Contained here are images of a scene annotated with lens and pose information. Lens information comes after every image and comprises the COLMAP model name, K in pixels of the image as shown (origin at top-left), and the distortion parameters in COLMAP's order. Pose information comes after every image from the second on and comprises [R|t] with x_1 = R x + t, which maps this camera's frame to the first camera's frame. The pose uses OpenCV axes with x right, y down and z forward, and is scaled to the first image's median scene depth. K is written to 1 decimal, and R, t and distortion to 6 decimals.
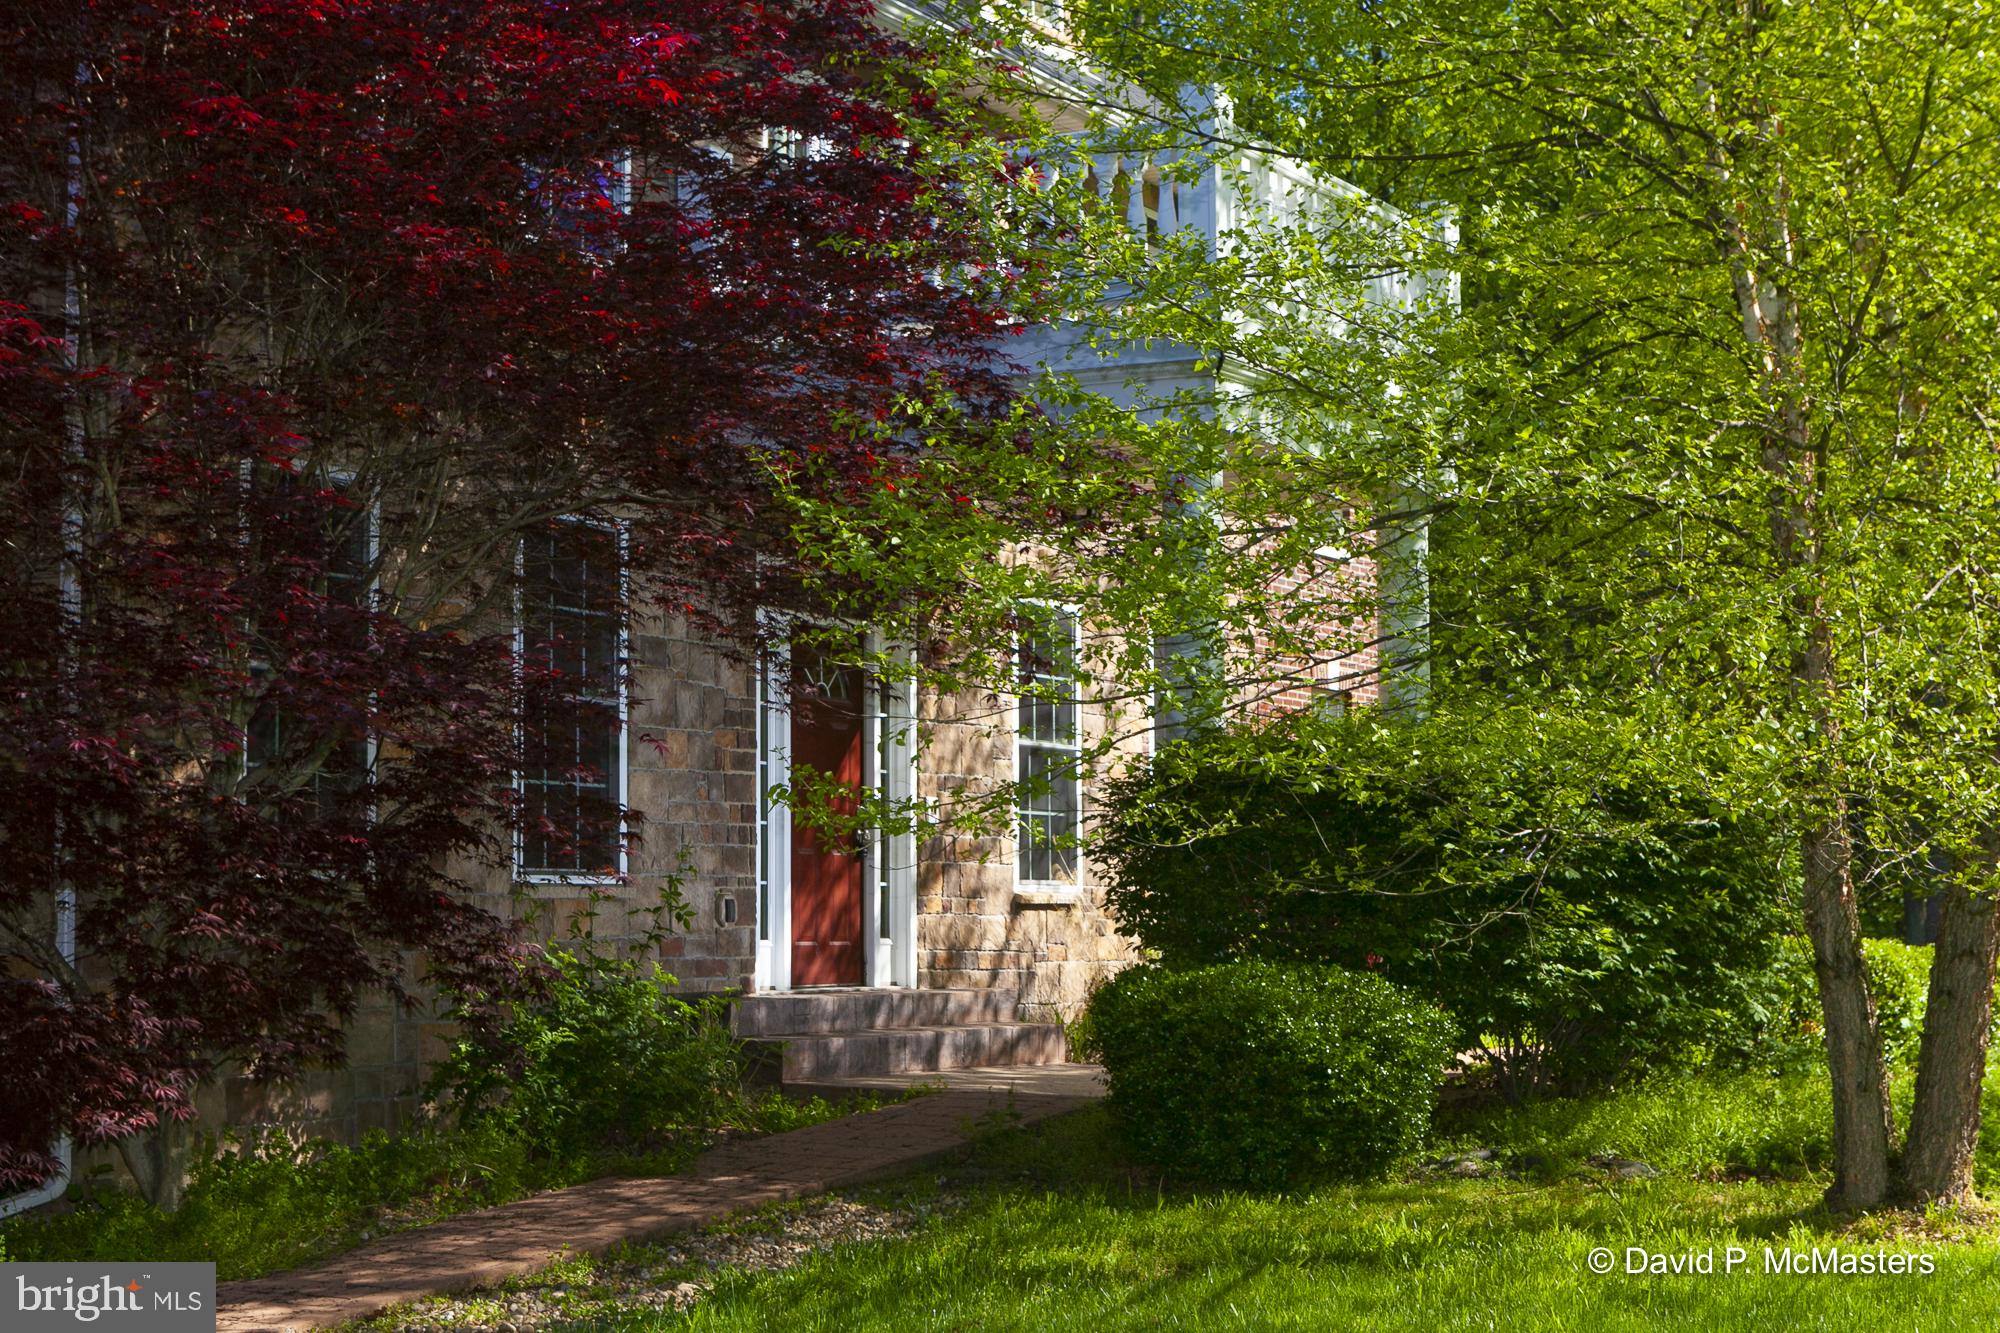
lens RADIAL K [[3292.6, 0, 999.1], [0, 3292.6, 666.2], [0, 0, 1]] dist [0.004561, 0.000000]
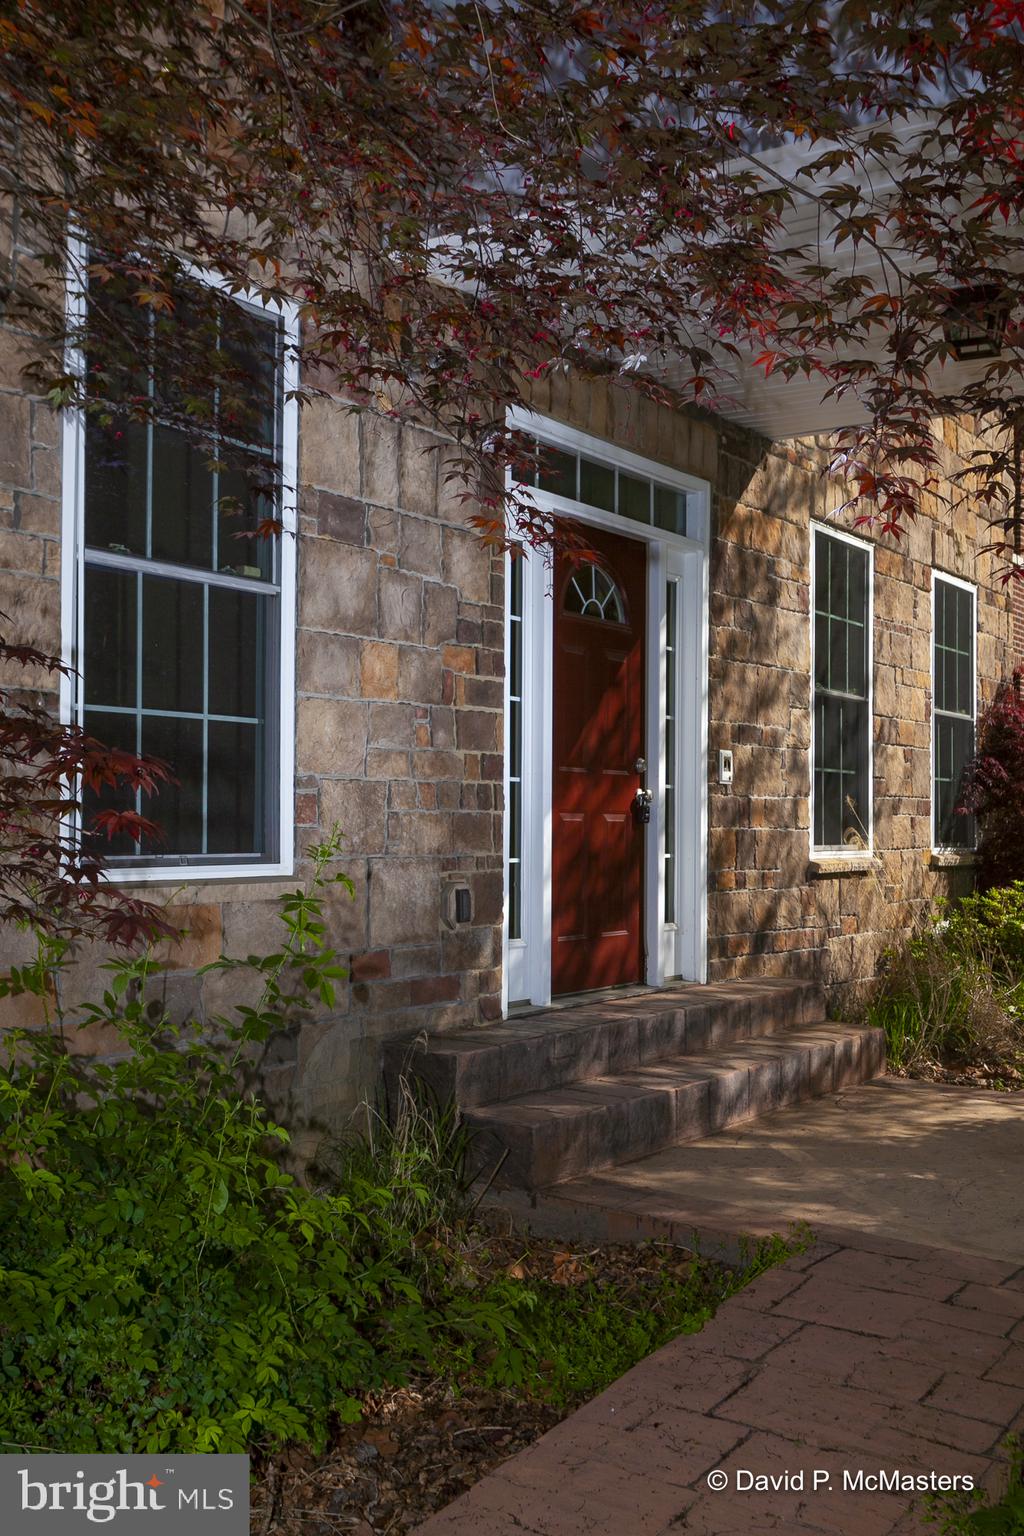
lens RADIAL K [[1531.7, 0, 511.7], [0, 1531.7, 770.1], [0, 0, 1]] dist [-0.000006, 0.000000]
pose [[0.995771, 0.008171, -0.091507, -0.041449], [-0.003895, 0.998896, 0.046814, 0.029843], [0.091788, -0.046260, 0.994703, 0.669632]]
